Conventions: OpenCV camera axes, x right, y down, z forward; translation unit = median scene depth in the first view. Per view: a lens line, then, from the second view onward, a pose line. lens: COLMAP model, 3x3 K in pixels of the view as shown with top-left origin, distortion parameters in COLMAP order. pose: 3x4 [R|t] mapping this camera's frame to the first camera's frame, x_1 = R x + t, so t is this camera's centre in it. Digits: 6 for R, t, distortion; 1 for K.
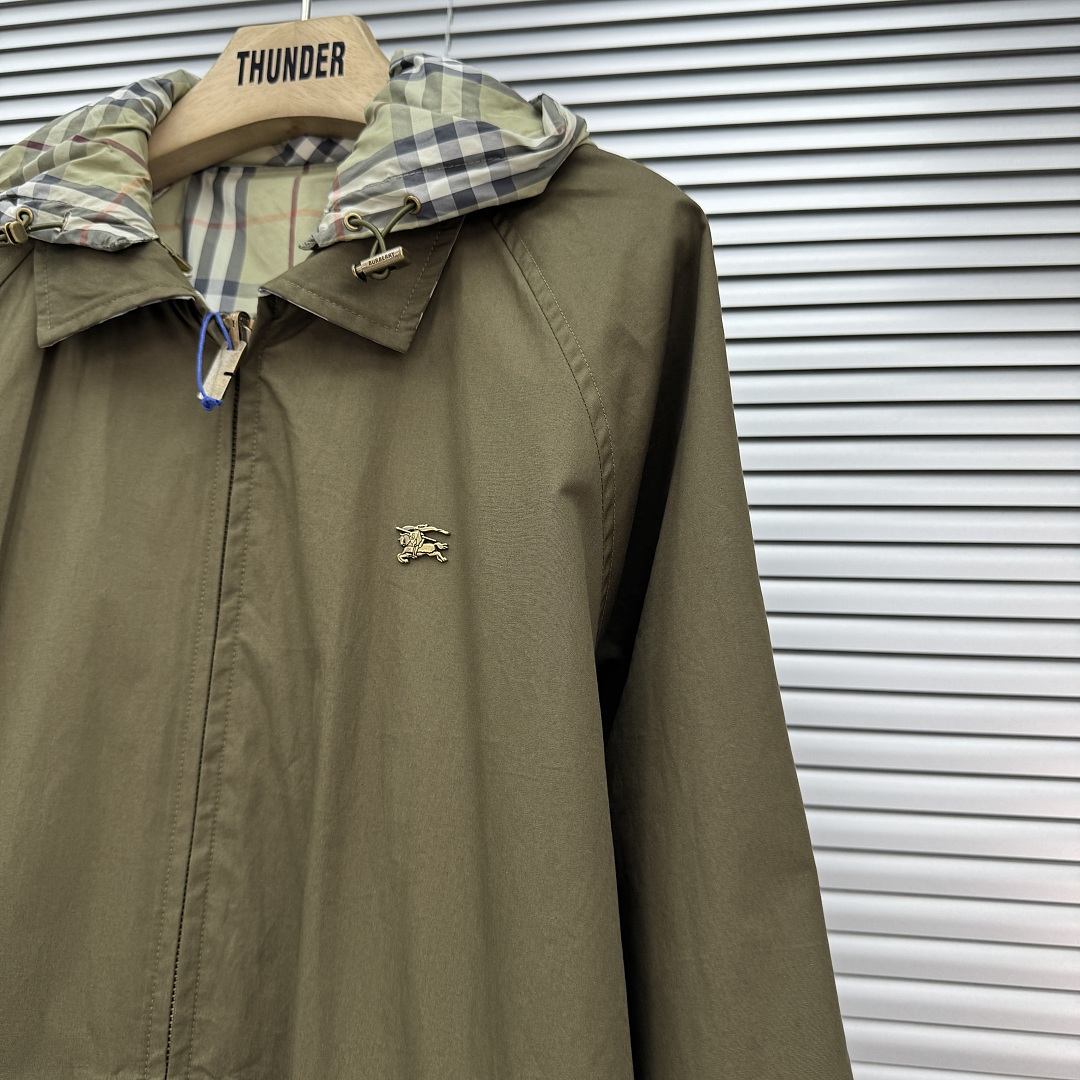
lens RADIAL K [[979.9, 0, 557.6], [0, 979.9, 538.3], [0, 0, 1]] dist [0.050049, -0.069750]
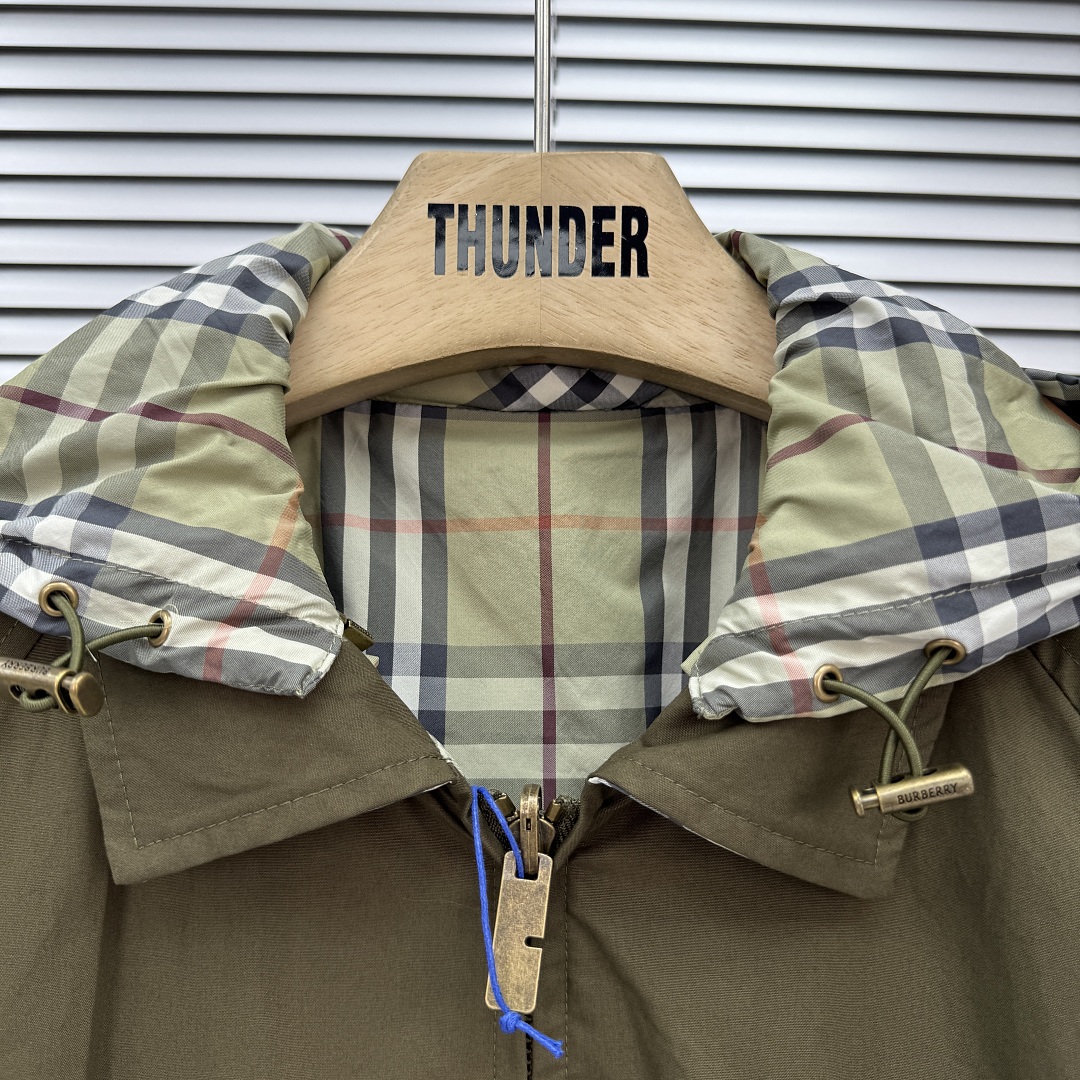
lens RADIAL K [[979.9, 0, 548.4], [0, 979.9, 544.5], [0, 0, 1]] dist [0.050049, -0.069750]
pose [[0.979853, -0.015958, 0.199083, -0.422727], [-0.006128, 0.993931, 0.109833, -0.423534], [-0.199628, -0.108840, 0.973808, 0.521786]]
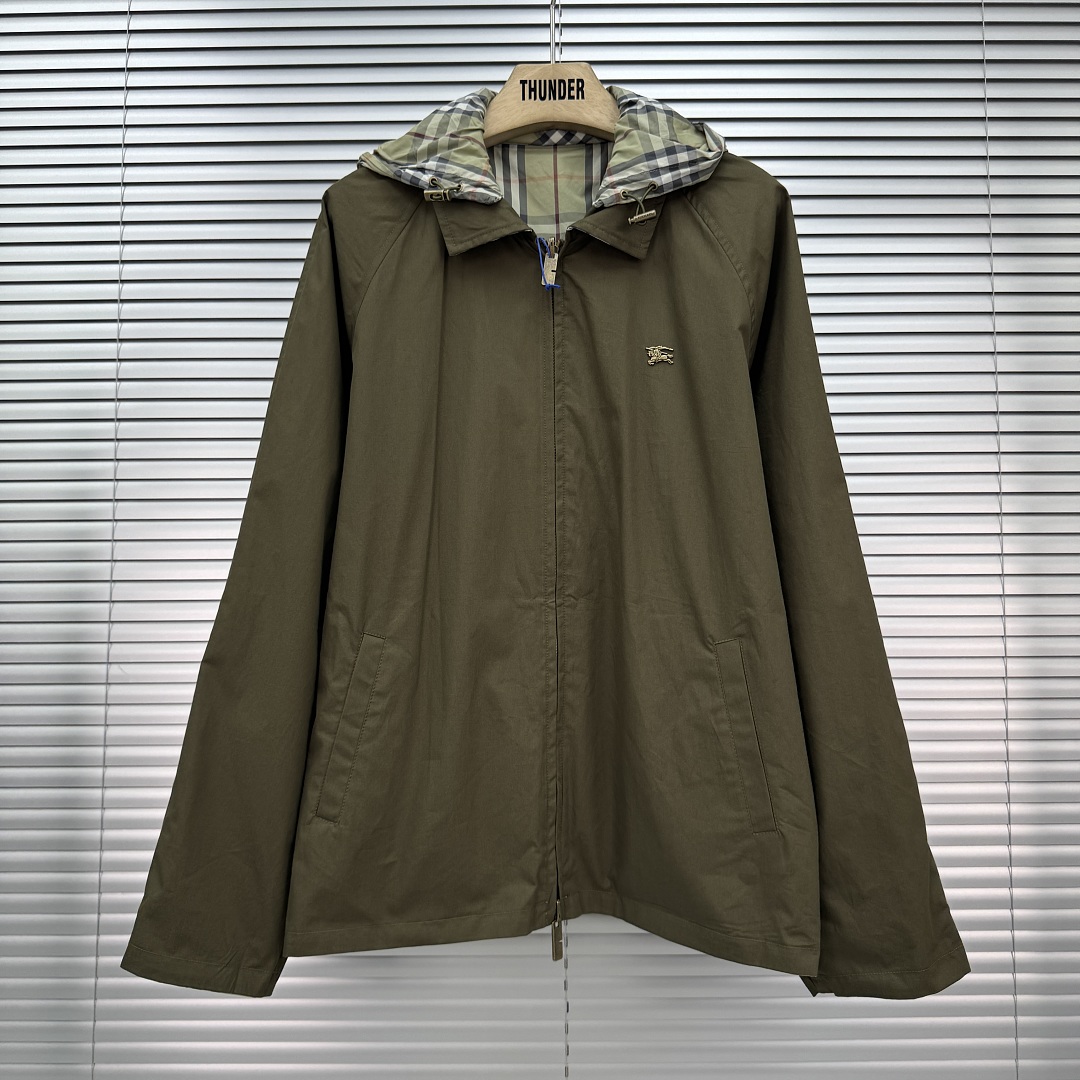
lens RADIAL K [[979.9, 0, 553.3], [0, 979.9, 551.2], [0, 0, 1]] dist [0.050049, -0.069750]
pose [[0.984579, -0.046400, 0.168675, -0.694543], [0.016792, 0.984799, 0.172884, 0.048296], [-0.174133, -0.167385, 0.970392, -1.025124]]
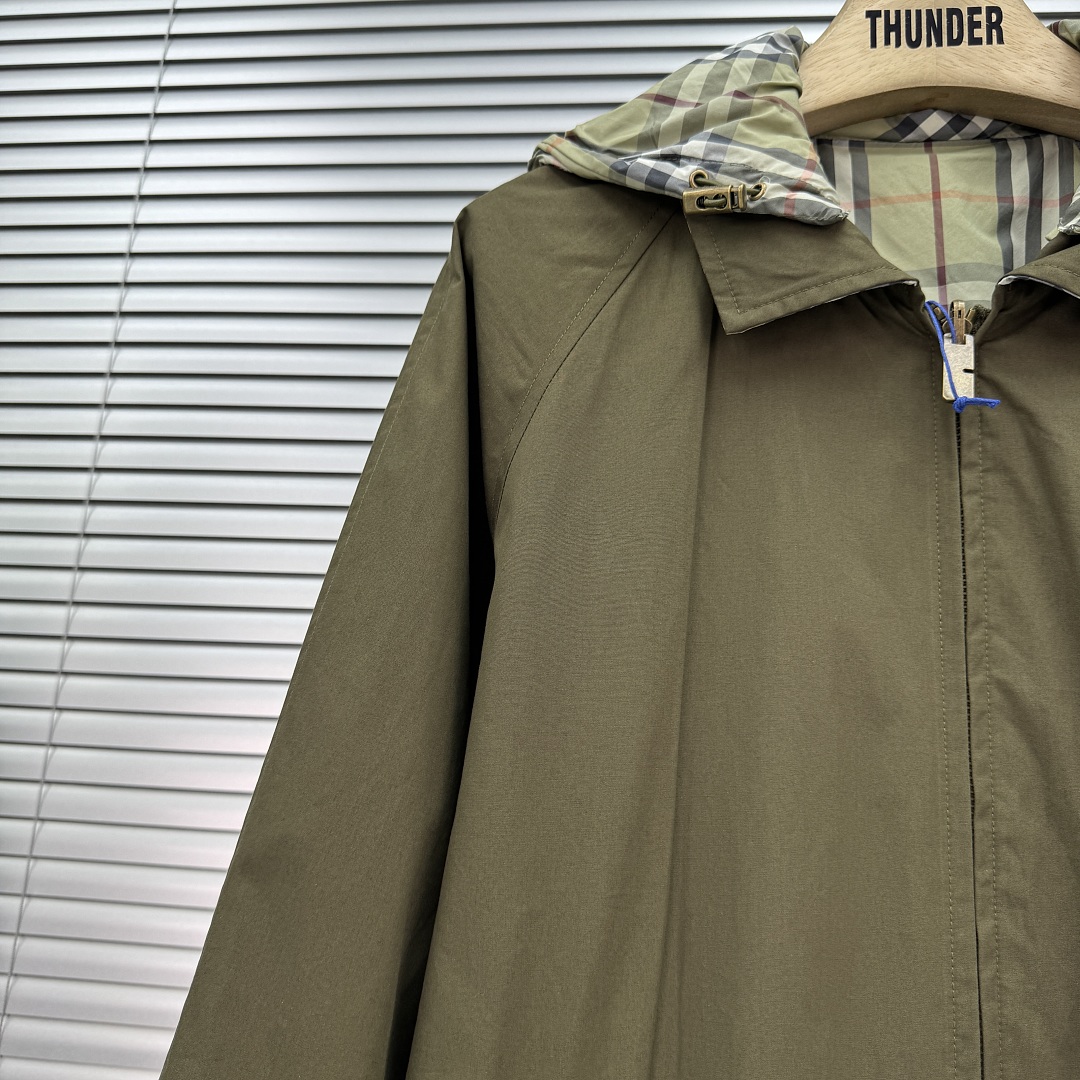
lens RADIAL K [[979.9, 0, 562.2], [0, 979.9, 554.3], [0, 0, 1]] dist [0.050049, -0.069750]
pose [[0.995589, 0.022211, 0.091152, -0.762294], [-0.021685, 0.999742, -0.006764, 0.008571], [-0.091278, 0.004757, 0.995814, 0.165388]]
